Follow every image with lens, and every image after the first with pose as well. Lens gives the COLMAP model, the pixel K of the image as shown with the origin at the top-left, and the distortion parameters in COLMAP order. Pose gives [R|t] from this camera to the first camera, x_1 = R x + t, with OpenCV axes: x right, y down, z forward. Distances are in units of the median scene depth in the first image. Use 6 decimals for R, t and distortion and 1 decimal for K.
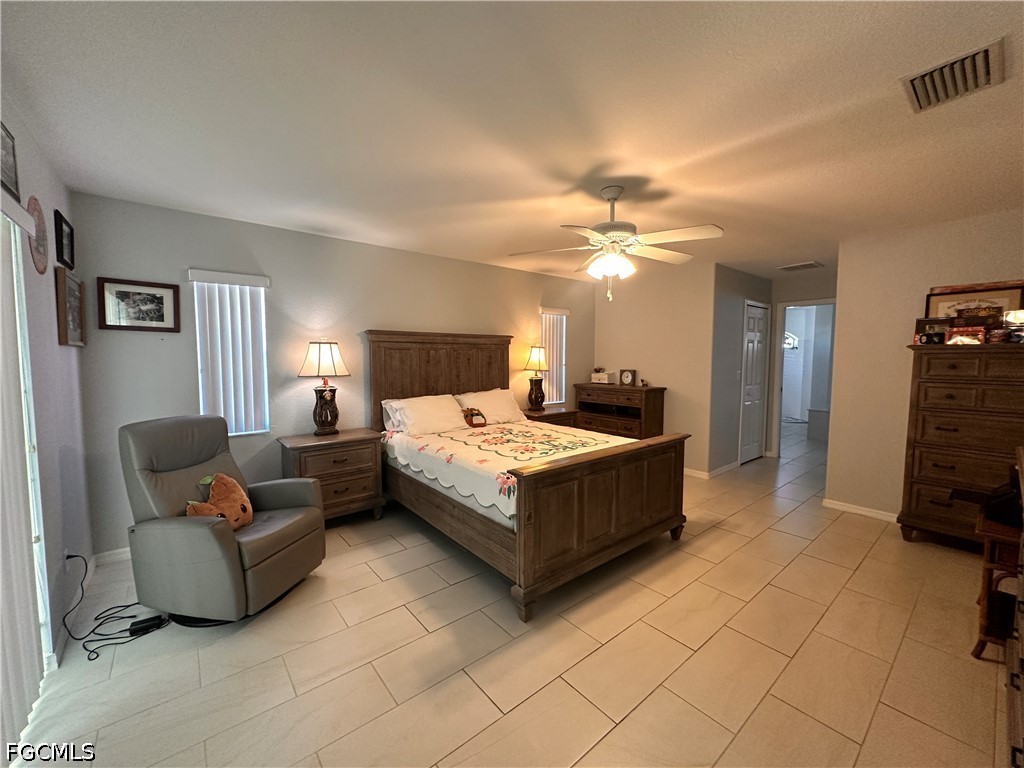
lens RADIAL K [[409.4, 0, 507.6], [0, 409.4, 383.0], [0, 0, 1]] dist [-0.002454, 0.000906]
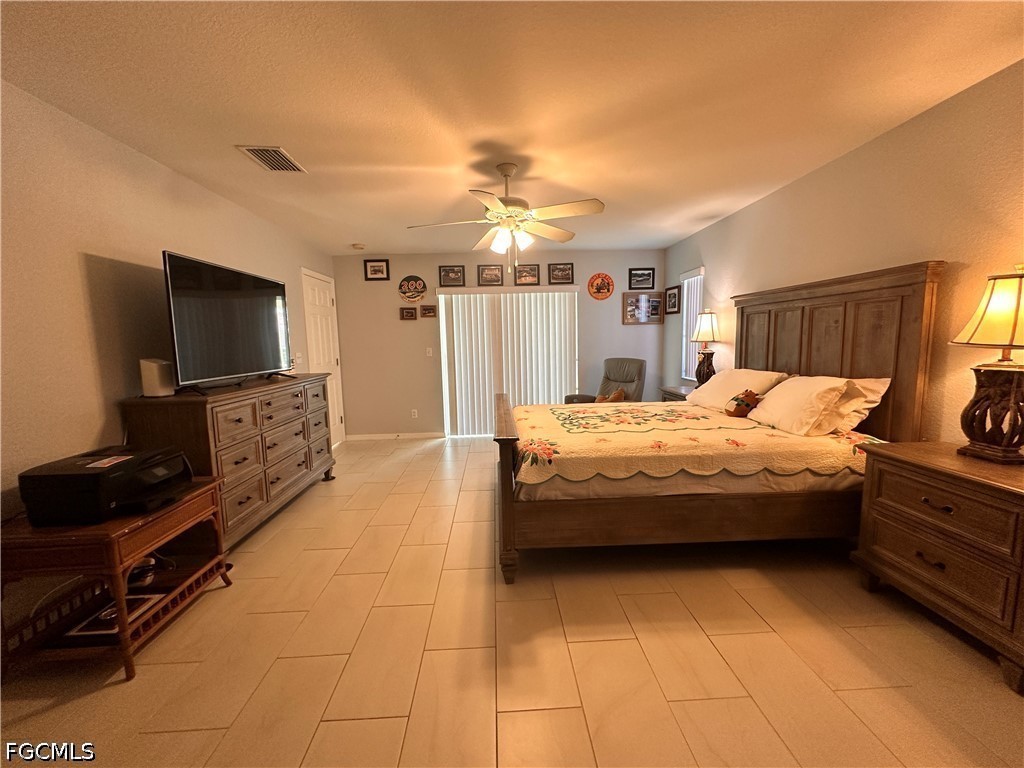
lens RADIAL K [[409.4, 0, 510.1], [0, 409.4, 385.3], [0, 0, 1]] dist [-0.002454, 0.000906]
pose [[-0.599888, 0.104568, -0.793221, 0.866058], [-0.029514, 0.987855, 0.152547, -0.056271], [0.799540, 0.114923, -0.589516, 1.277670]]
